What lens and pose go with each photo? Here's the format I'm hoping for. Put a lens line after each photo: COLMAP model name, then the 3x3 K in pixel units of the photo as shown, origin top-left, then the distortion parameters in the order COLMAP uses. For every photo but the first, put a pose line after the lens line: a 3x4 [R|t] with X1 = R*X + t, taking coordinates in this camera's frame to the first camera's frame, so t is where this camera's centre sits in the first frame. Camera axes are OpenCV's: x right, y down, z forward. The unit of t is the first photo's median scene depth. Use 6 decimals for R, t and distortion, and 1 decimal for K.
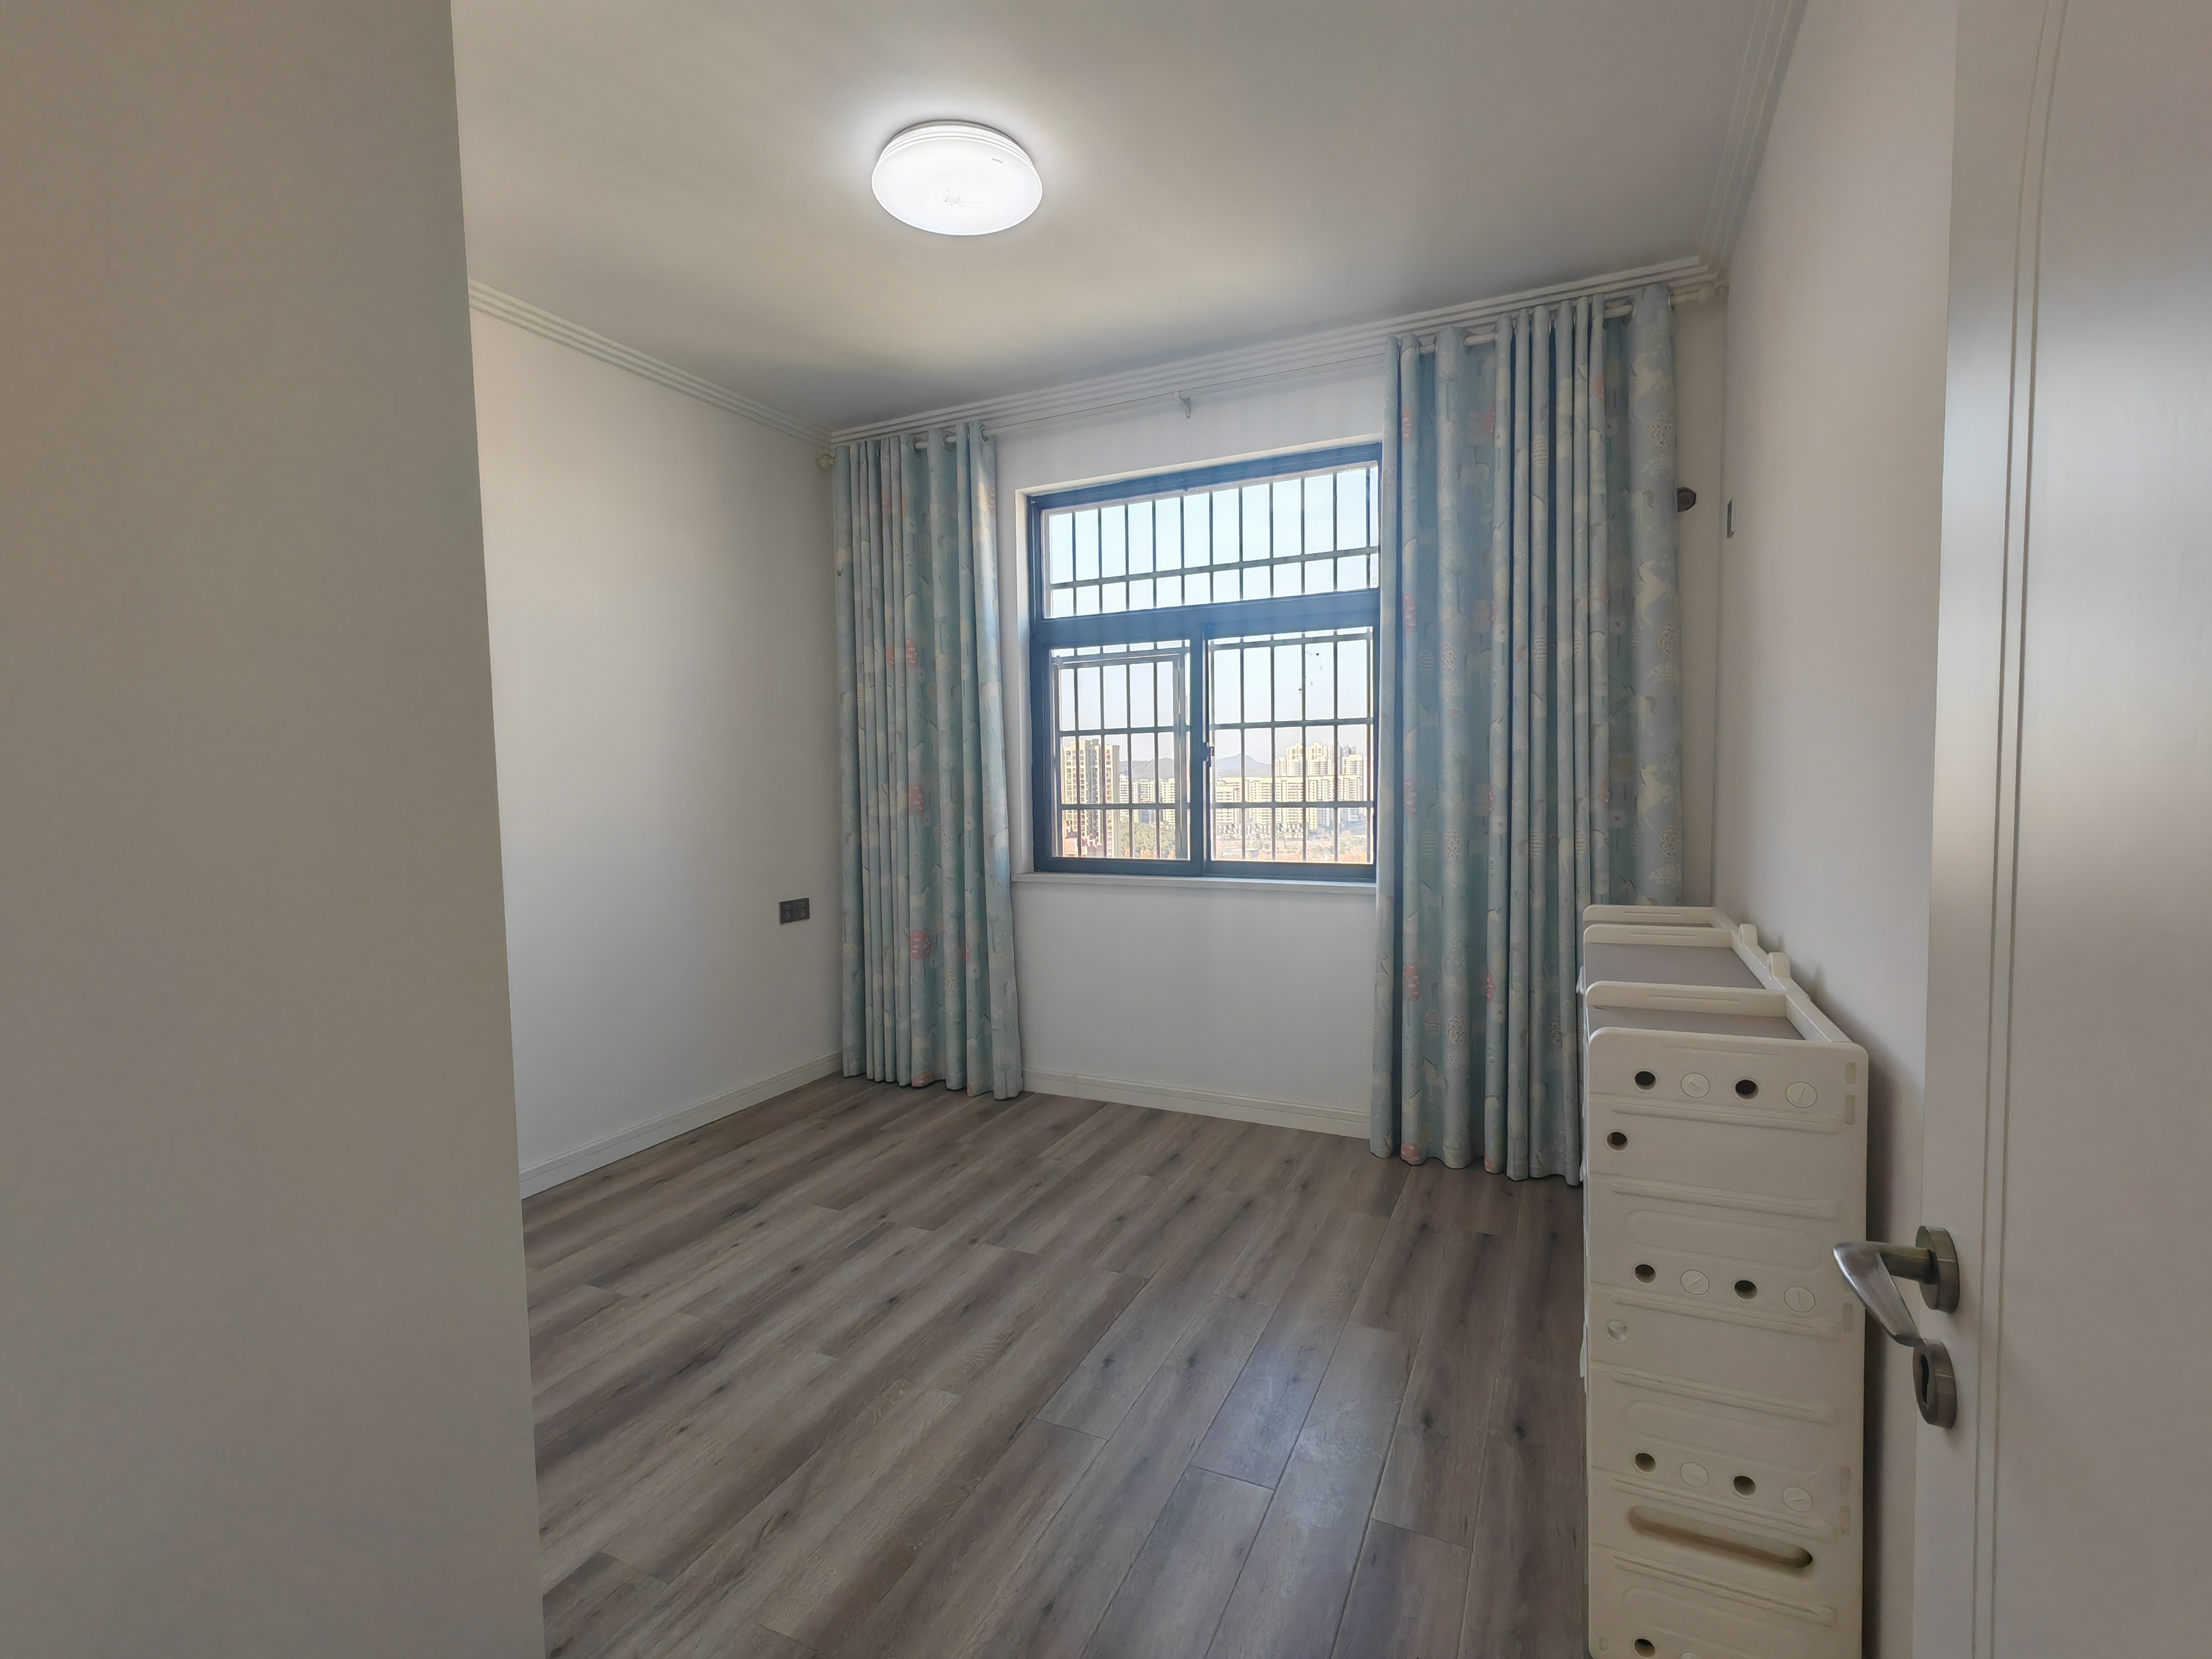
lens RADIAL K [[995.6, 0, 1106.0], [0, 995.6, 829.5], [0, 0, 1]] dist [0.002828, 0.000011]
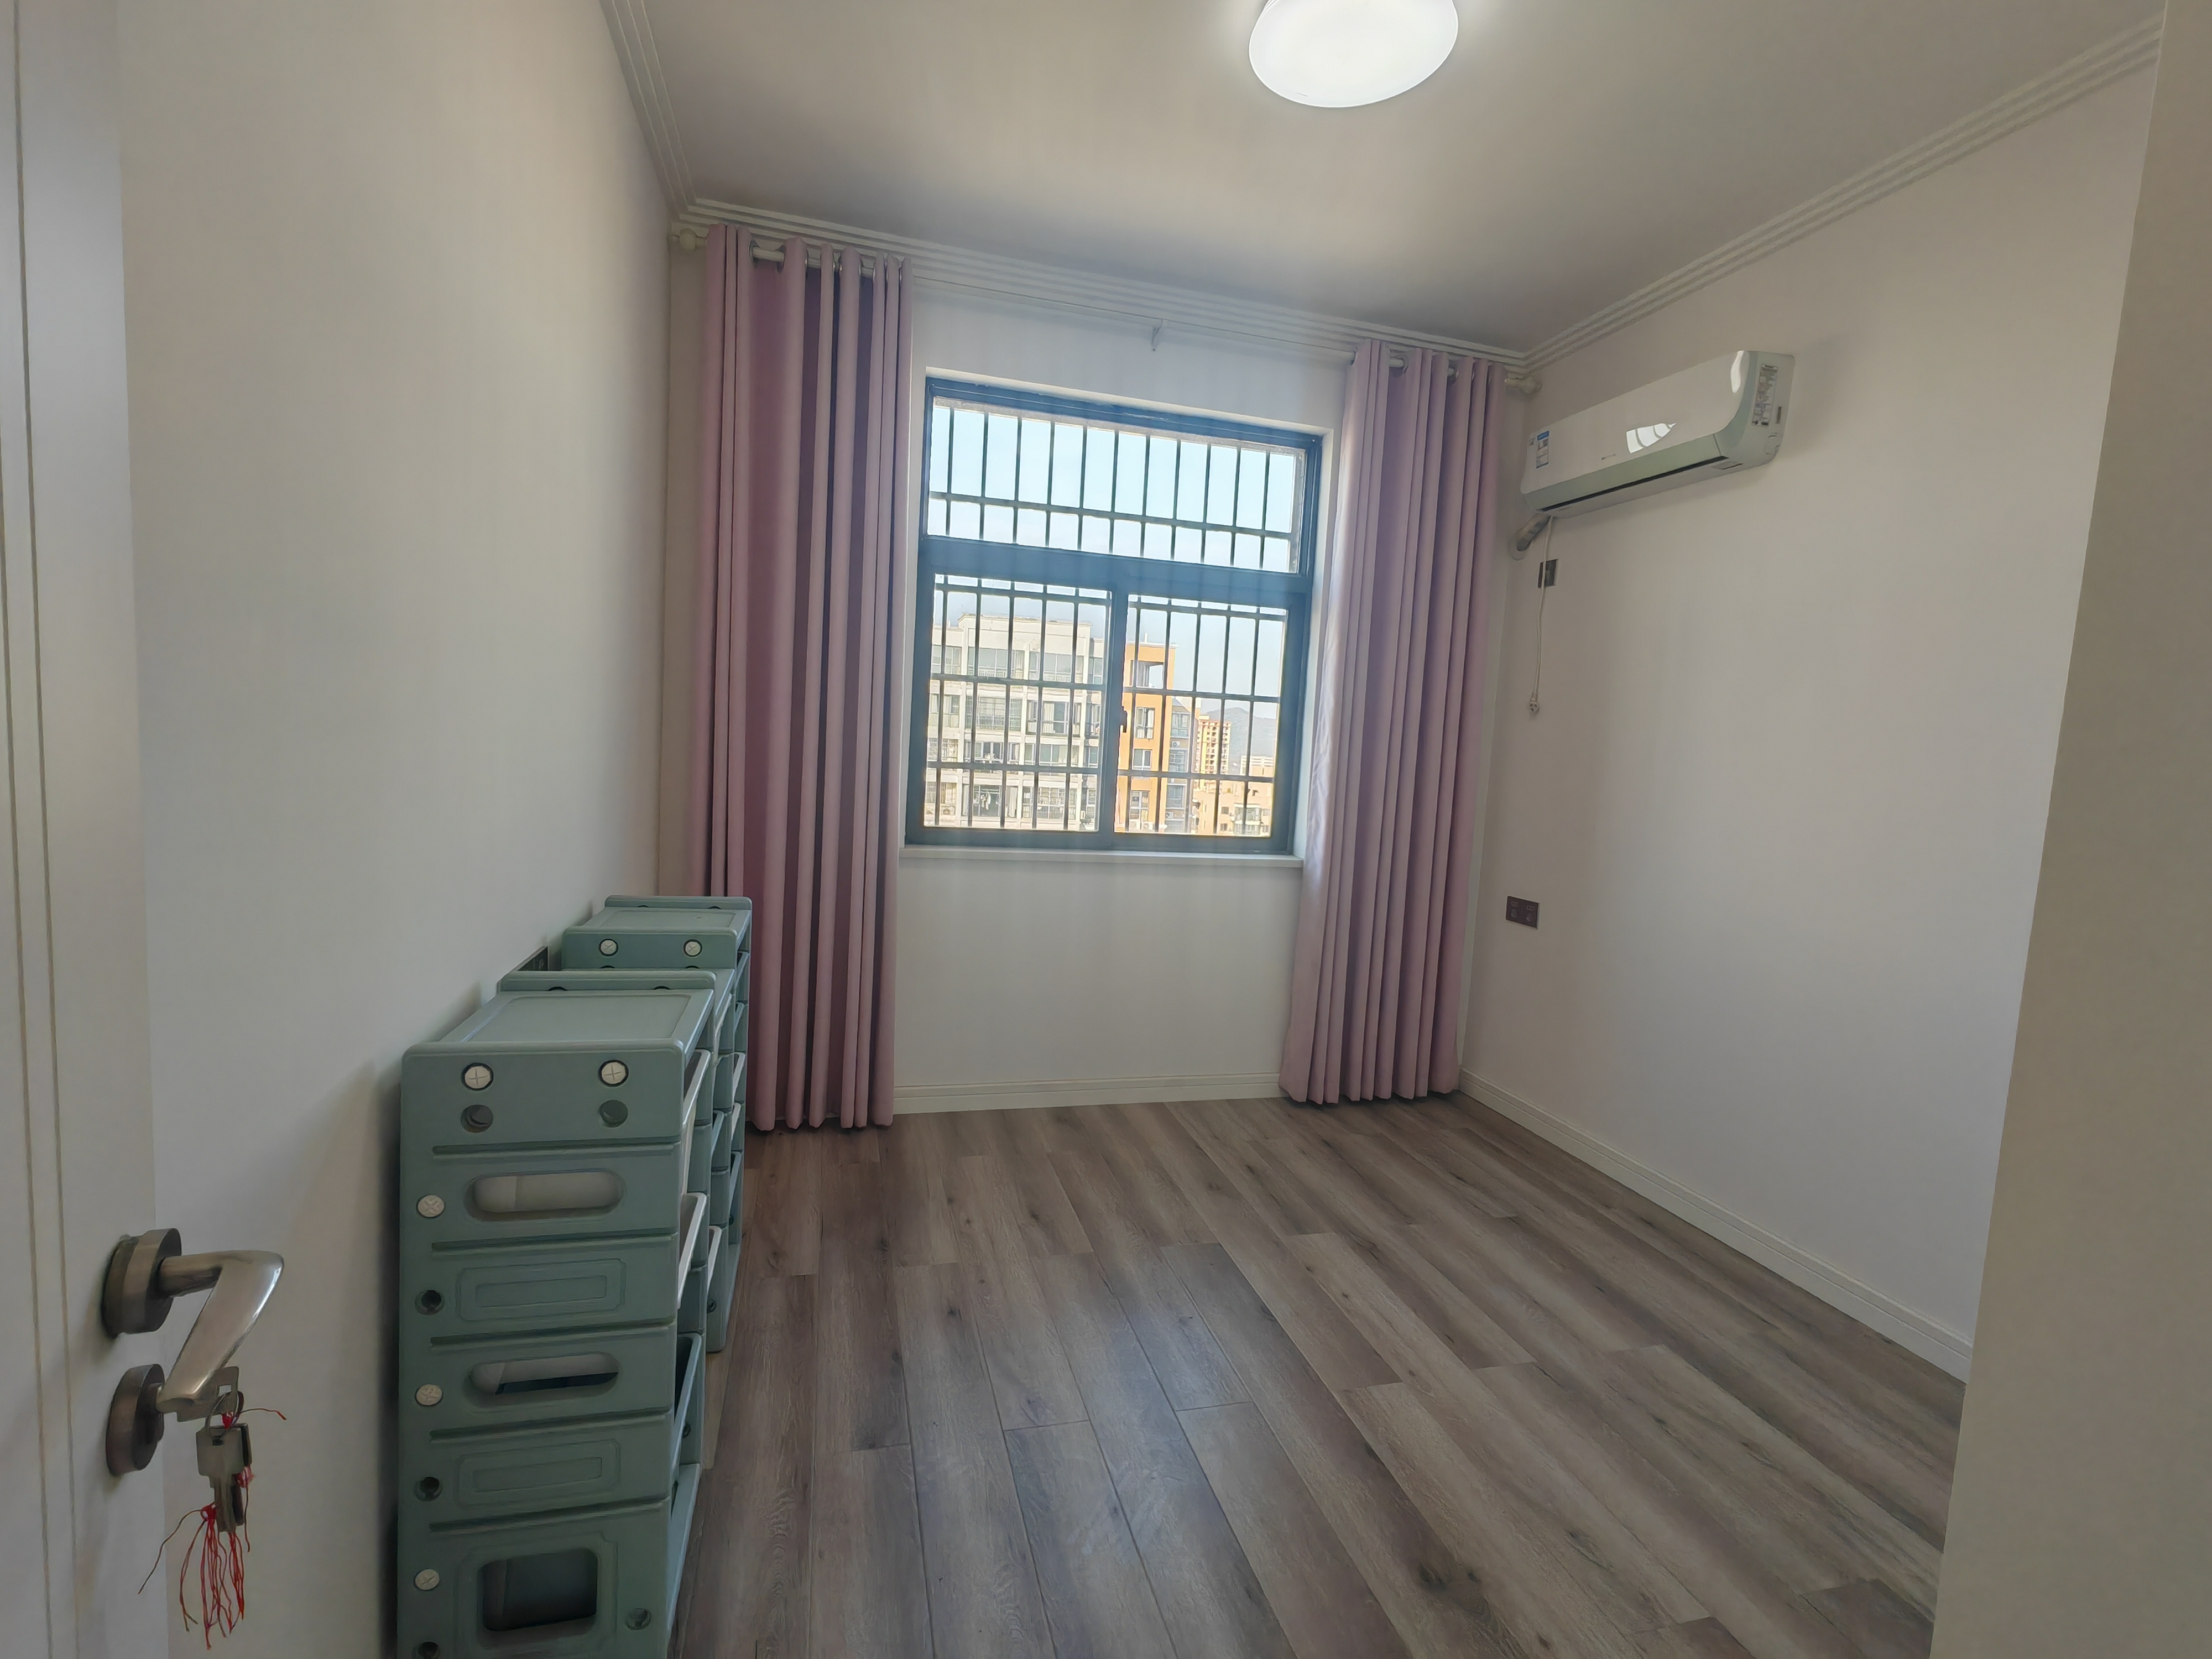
lens RADIAL K [[1047.5, 0, 1106.0], [0, 1047.5, 829.5], [0, 0, 1]] dist [0.013112, 0.000114]
pose [[0.757388, 0.004054, 0.652953, -0.554753], [-0.035093, 0.998788, 0.034505, -0.005415], [-0.652022, -0.049047, 0.756612, 0.266954]]
